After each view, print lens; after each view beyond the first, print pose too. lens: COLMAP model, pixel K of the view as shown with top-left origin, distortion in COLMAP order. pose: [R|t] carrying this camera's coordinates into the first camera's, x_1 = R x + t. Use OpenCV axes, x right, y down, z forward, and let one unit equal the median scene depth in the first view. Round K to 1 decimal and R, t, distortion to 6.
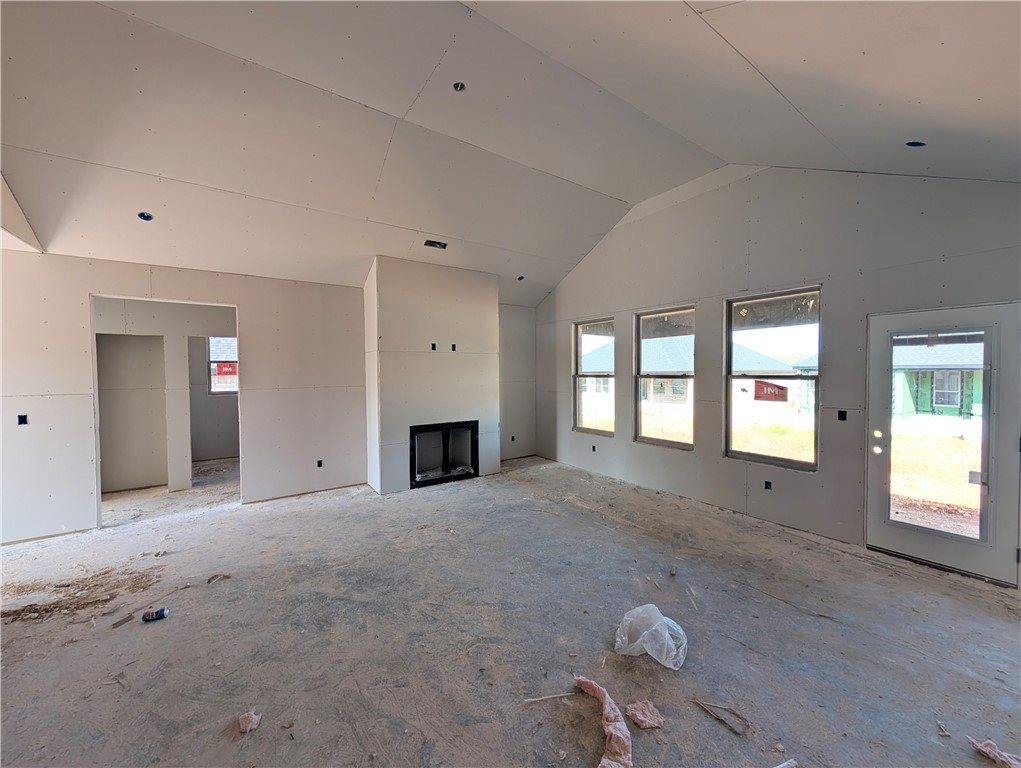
lens RADIAL K [[385.7, 0, 509.5], [0, 385.7, 380.2], [0, 0, 1]] dist [0.003684, -0.000338]
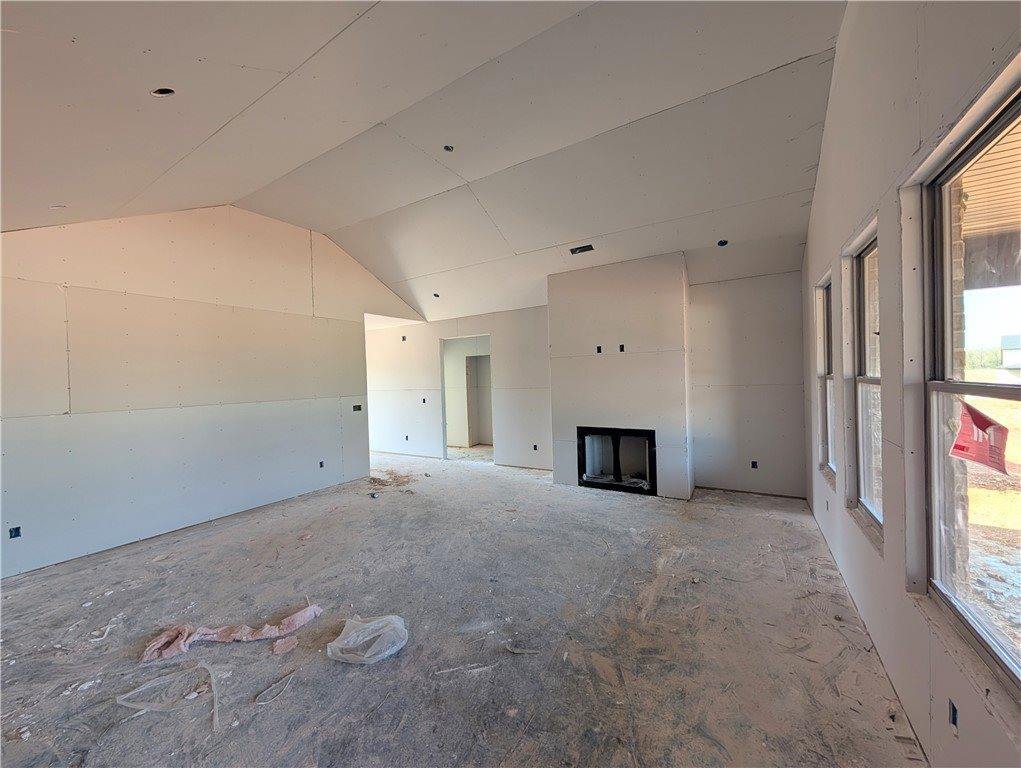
lens RADIAL K [[385.7, 0, 509.5], [0, 385.7, 380.2], [0, 0, 1]] dist [0.003684, -0.000338]
pose [[0.401818, 0.004019, -0.915711, 0.702983], [0.006774, 0.999950, 0.007361, -0.019069], [0.915695, -0.009161, 0.401770, 0.442113]]
